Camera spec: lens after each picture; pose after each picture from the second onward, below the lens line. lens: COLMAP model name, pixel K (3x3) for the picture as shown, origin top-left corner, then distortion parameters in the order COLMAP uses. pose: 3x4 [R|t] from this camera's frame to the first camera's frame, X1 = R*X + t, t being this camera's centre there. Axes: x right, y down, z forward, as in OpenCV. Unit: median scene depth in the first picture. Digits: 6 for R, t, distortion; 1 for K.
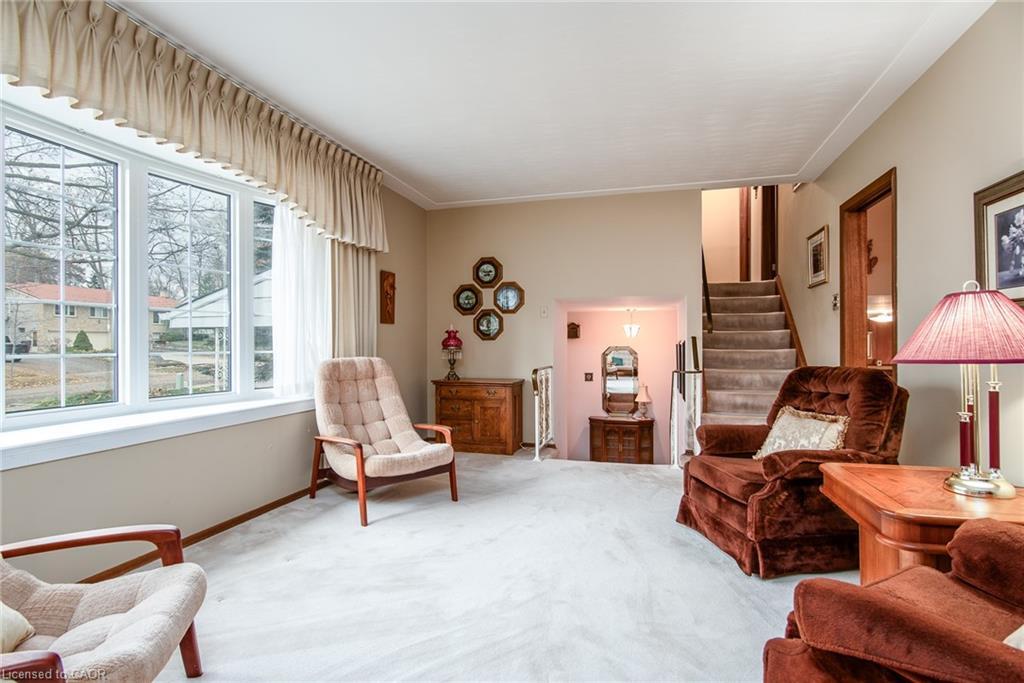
lens RADIAL K [[511.6, 0, 510.7], [0, 511.6, 342.2], [0, 0, 1]] dist [-0.006861, -0.001224]
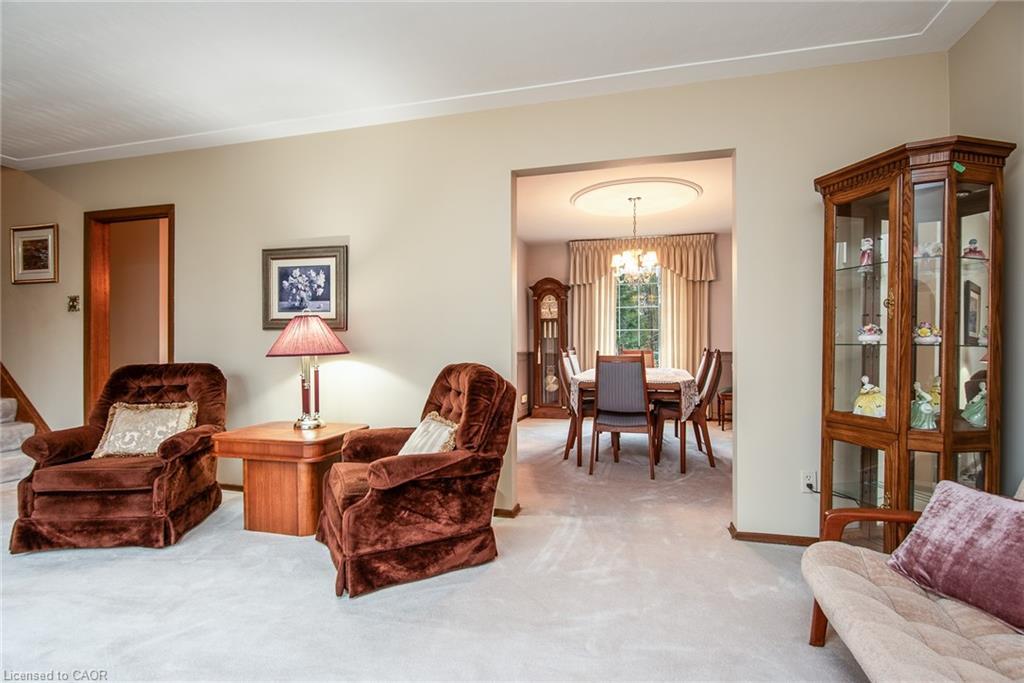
lens RADIAL K [[511.6, 0, 509.3], [0, 511.6, 344.6], [0, 0, 1]] dist [-0.006861, -0.001224]
pose [[-0.000979, -0.001479, 0.999998, -0.673454], [-0.002046, 0.999997, 0.001477, -0.000318], [-0.999997, -0.002045, -0.000983, 0.227429]]
